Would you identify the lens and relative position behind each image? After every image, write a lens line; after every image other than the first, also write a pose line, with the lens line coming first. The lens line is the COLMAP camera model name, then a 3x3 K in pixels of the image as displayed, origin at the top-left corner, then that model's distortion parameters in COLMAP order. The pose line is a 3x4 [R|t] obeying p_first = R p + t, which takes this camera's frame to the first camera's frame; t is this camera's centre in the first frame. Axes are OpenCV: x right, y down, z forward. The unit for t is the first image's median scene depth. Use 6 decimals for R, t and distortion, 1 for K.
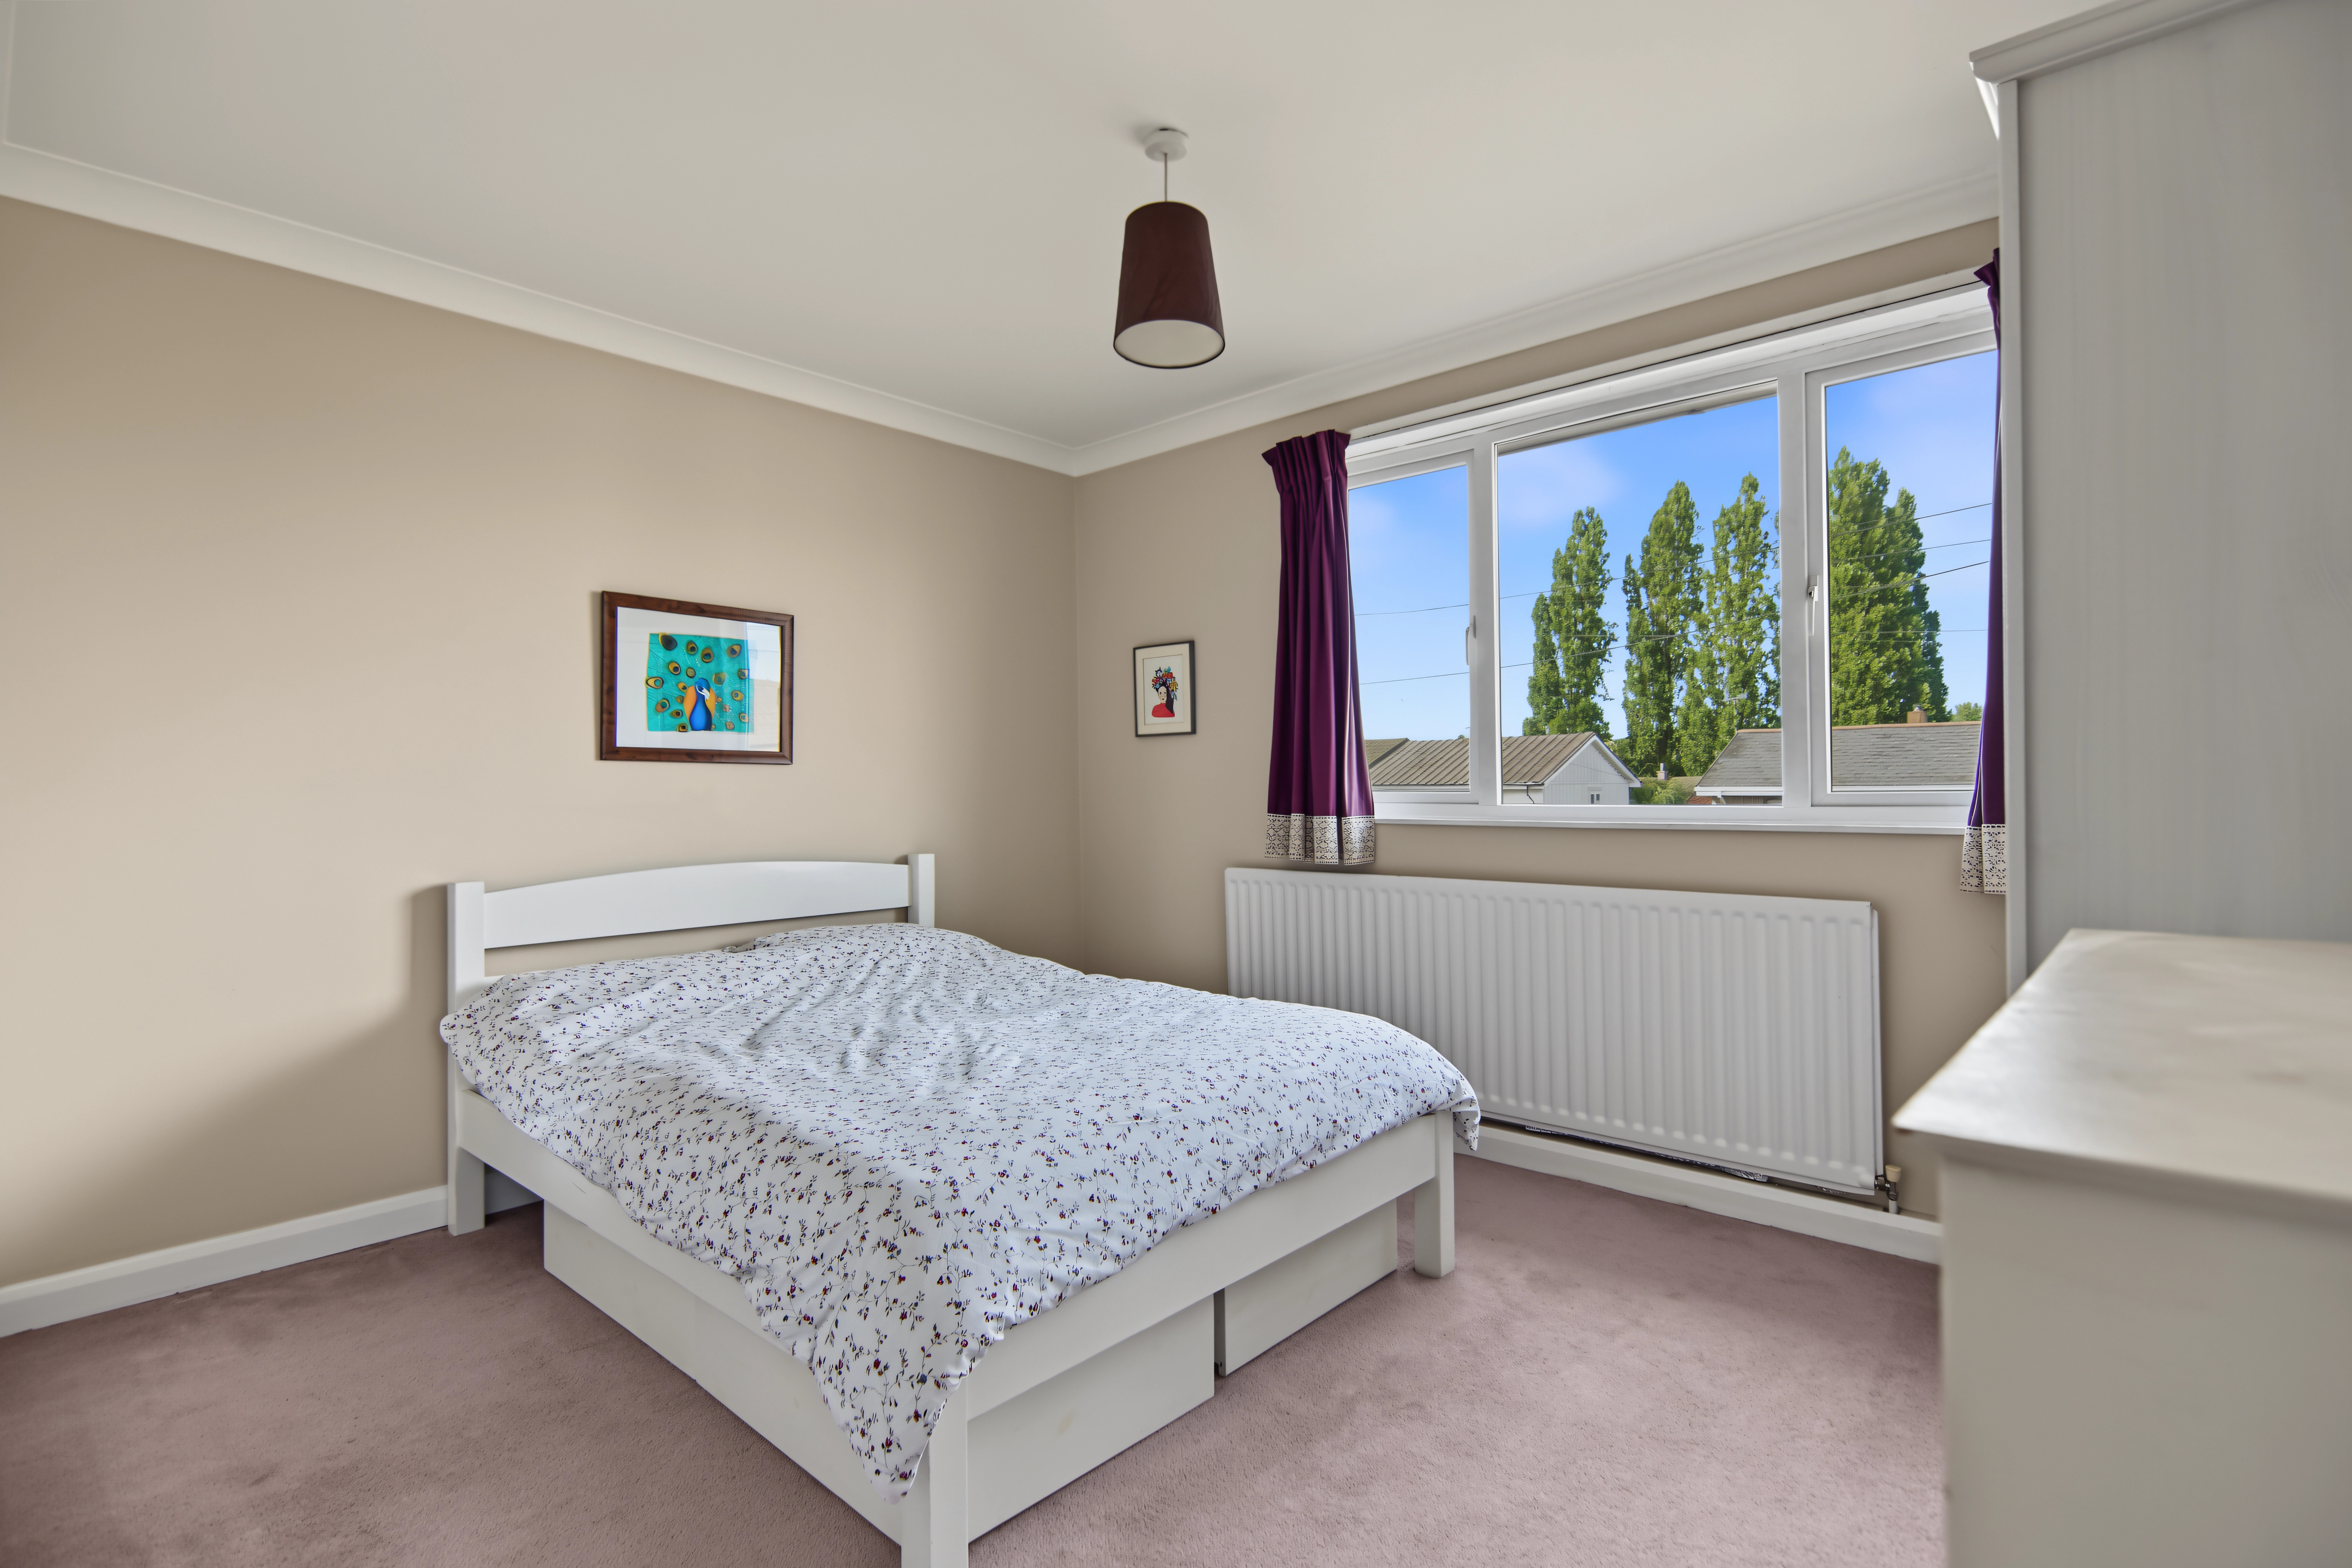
lens RADIAL K [[1125.9, 0, 1167.6], [0, 1125.9, 782.6], [0, 0, 1]] dist [0.031437, -0.016041]
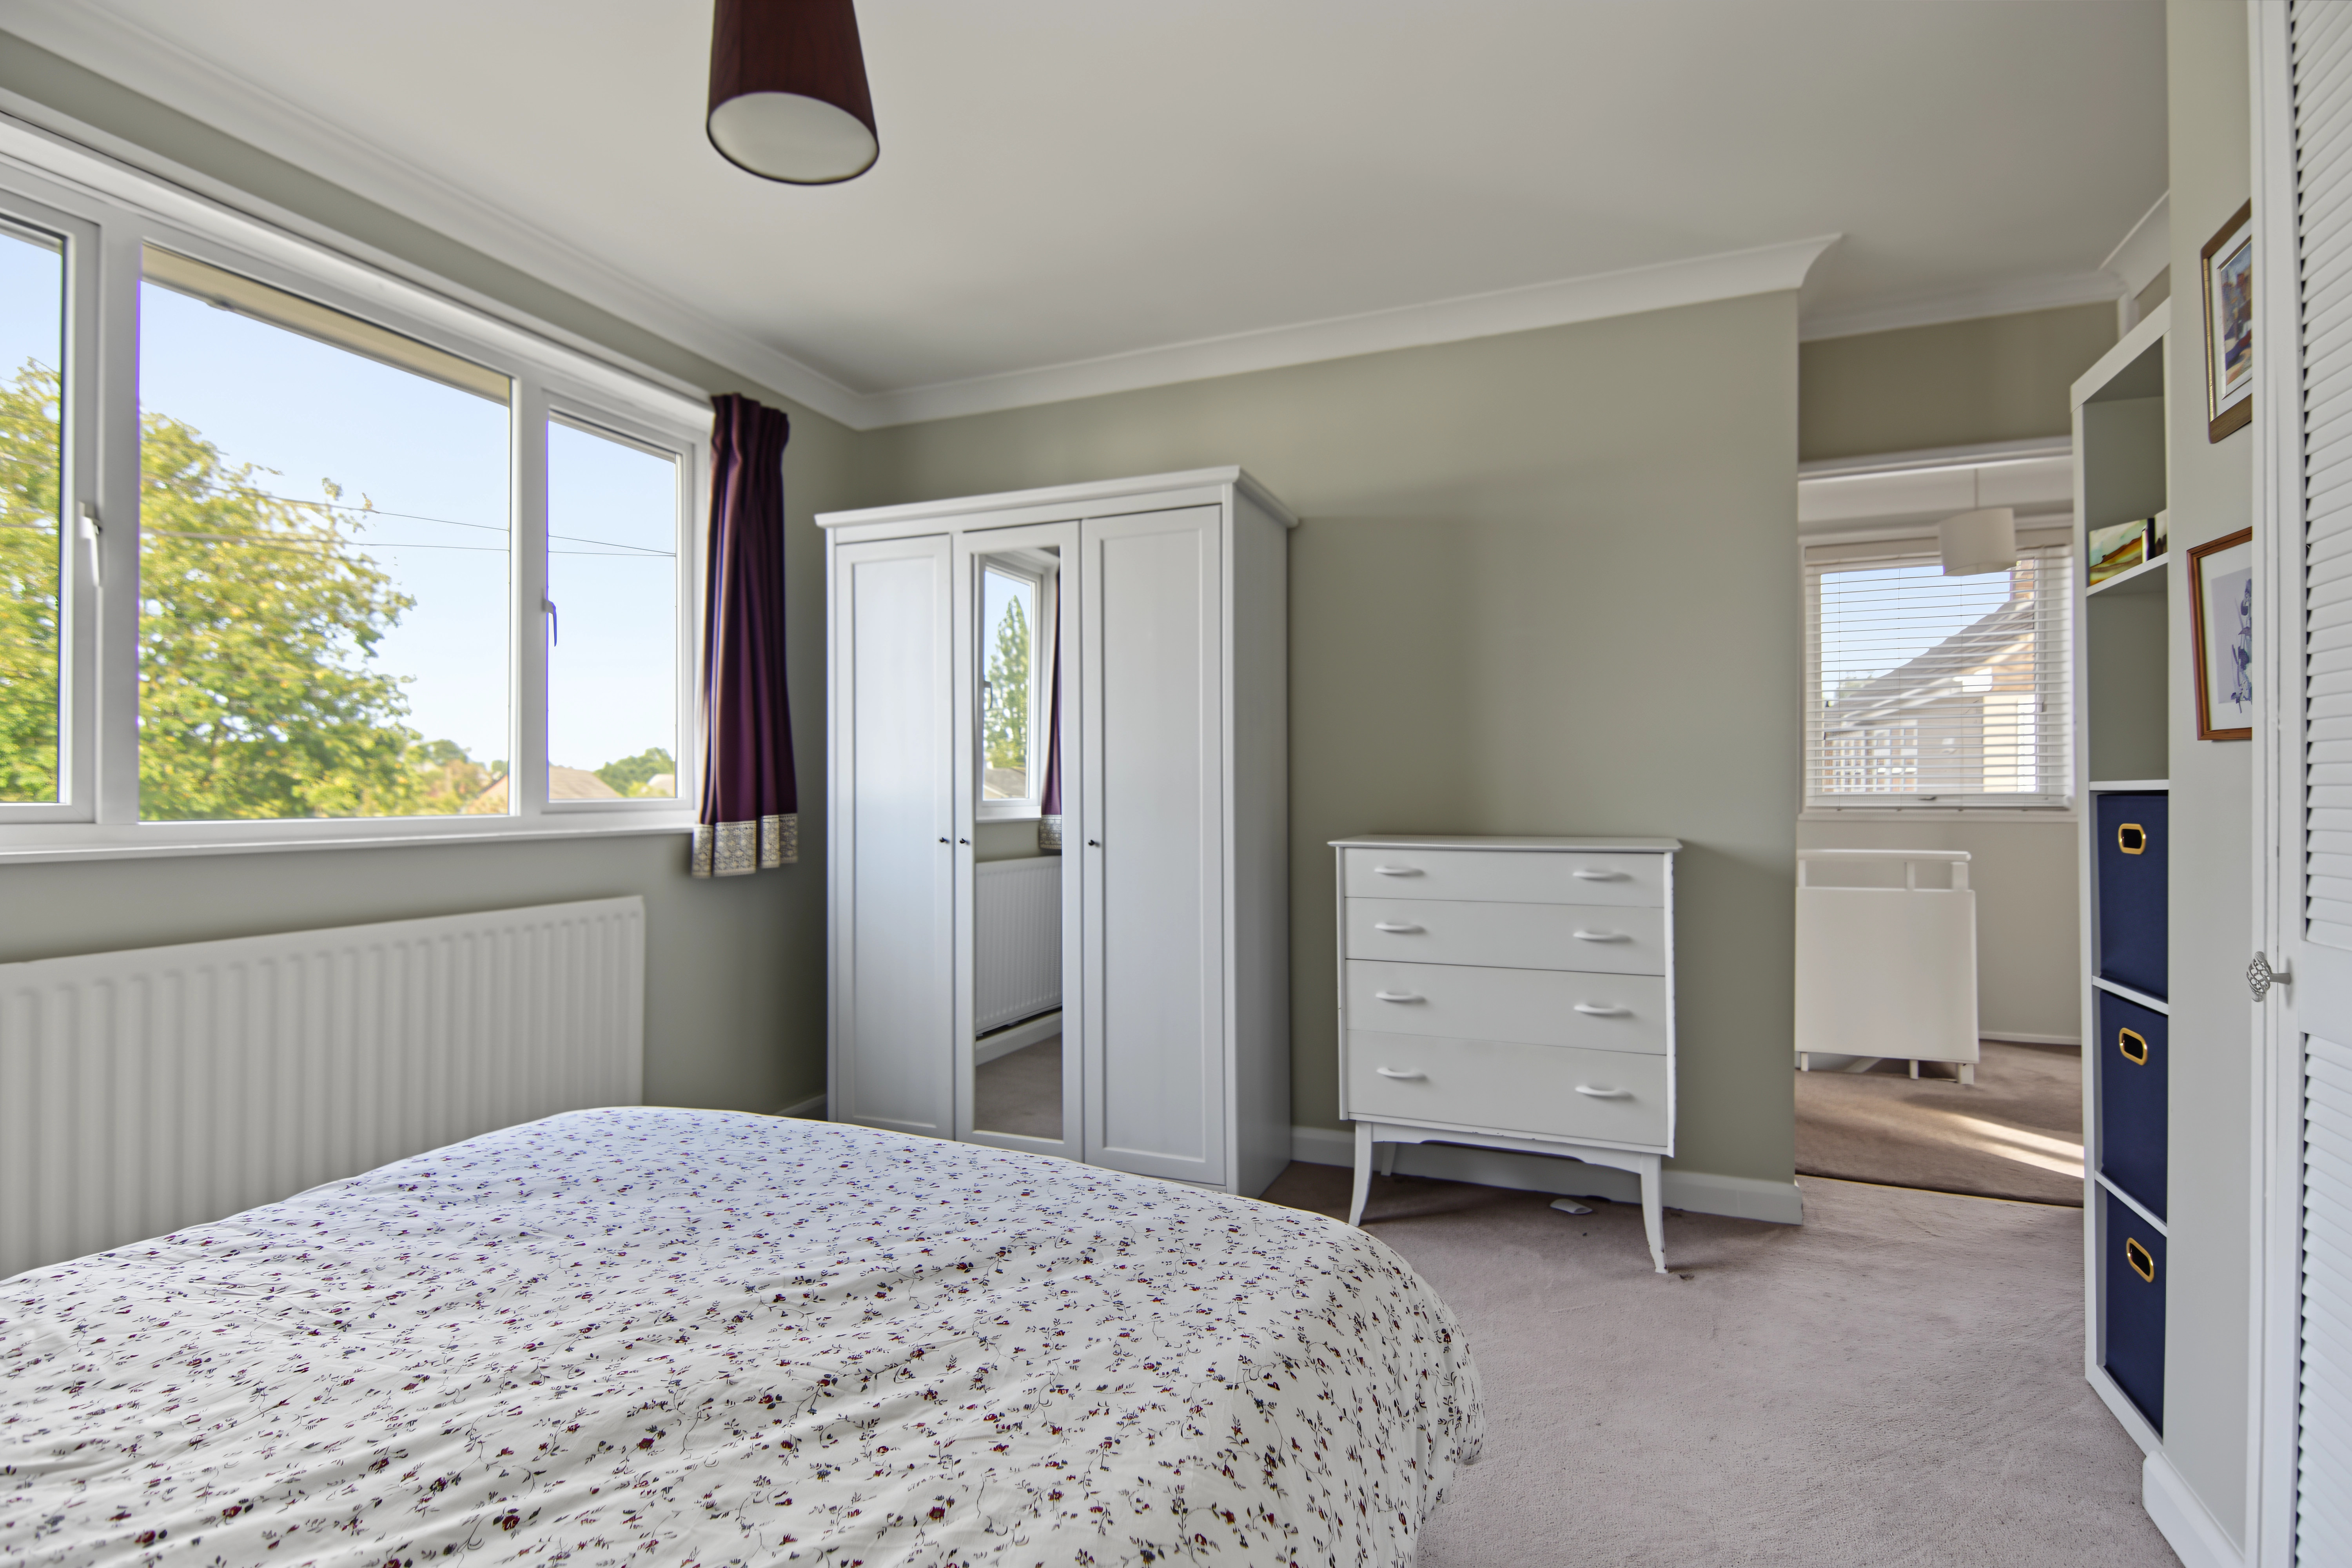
lens RADIAL K [[1125.9, 0, 1167.6], [0, 1125.9, 782.6], [0, 0, 1]] dist [0.031437, -0.016041]
pose [[-0.347913, 0.015173, 0.937404, -0.828753], [0.006335, 0.999884, -0.013832, 0.014401], [-0.937506, 0.001126, -0.347969, 1.186408]]
